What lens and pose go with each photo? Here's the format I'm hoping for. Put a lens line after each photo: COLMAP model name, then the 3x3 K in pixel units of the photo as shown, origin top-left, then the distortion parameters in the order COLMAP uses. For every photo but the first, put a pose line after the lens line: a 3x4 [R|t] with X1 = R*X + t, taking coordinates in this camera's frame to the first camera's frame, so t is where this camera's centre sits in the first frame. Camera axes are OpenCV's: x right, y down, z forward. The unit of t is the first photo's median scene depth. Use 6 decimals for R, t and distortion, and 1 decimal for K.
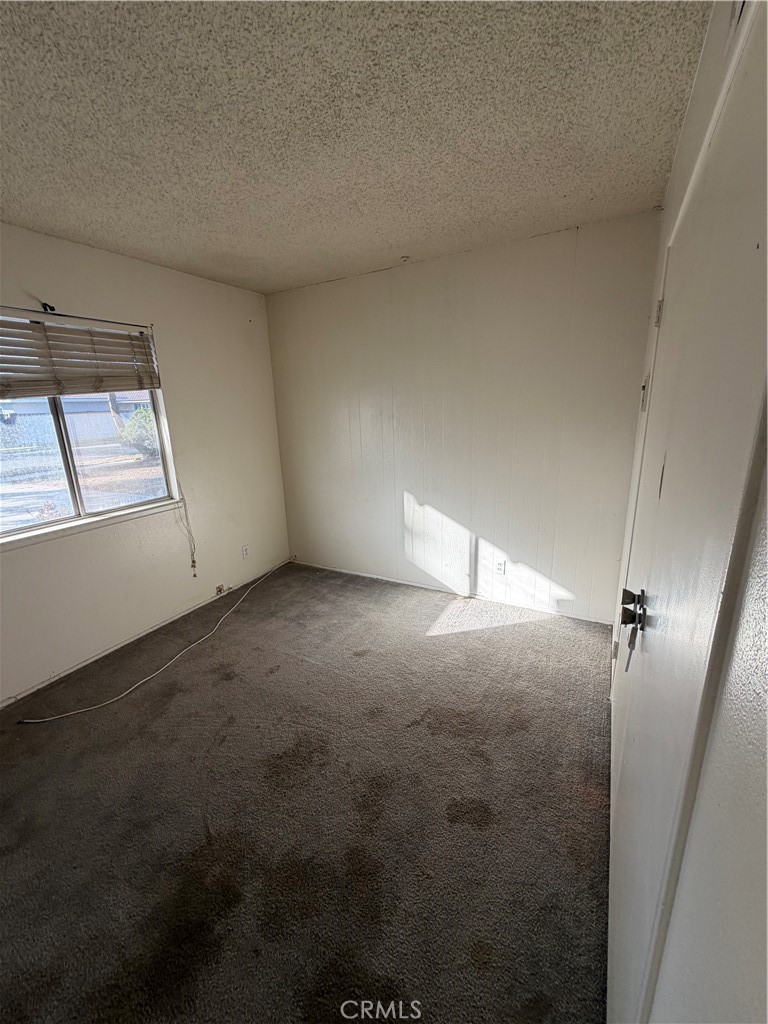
lens RADIAL K [[408.0, 0, 384.1], [0, 408.0, 508.0], [0, 0, 1]] dist [-0.000501, 0.000392]
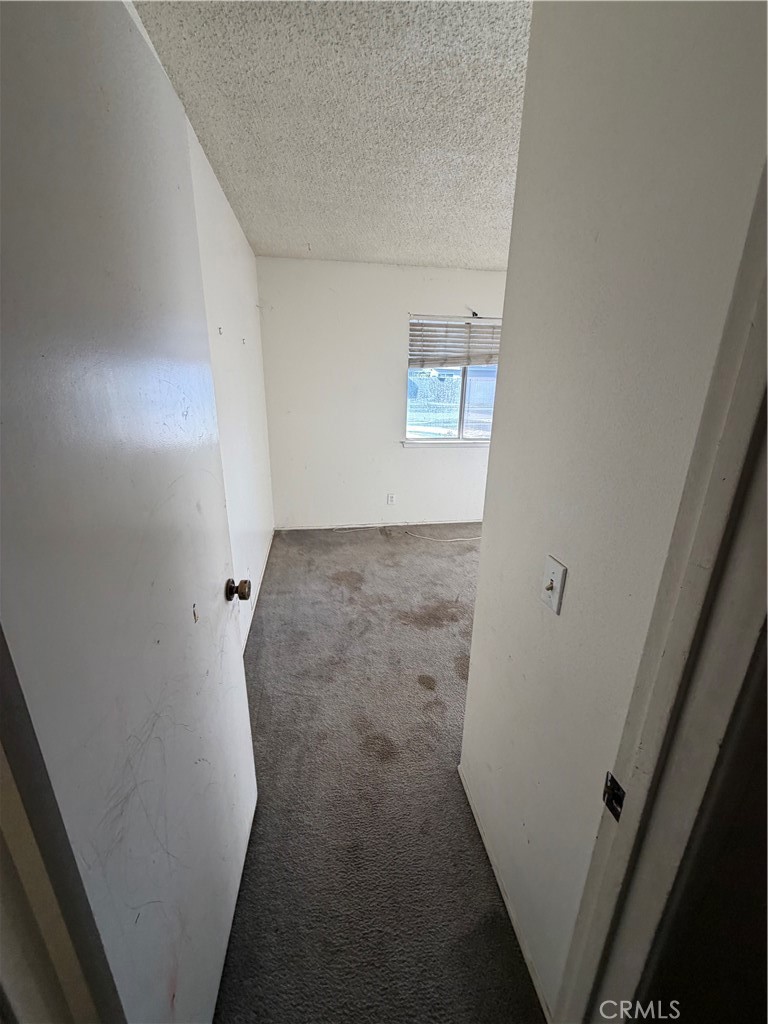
lens RADIAL K [[408.0, 0, 384.9], [0, 408.0, 509.9], [0, 0, 1]] dist [-0.000501, 0.000392]
pose [[0.620569, 0.280264, -0.732357, 0.480686], [-0.234103, 0.957572, 0.168082, 0.113405], [0.748392, 0.067140, 0.659850, -0.408993]]
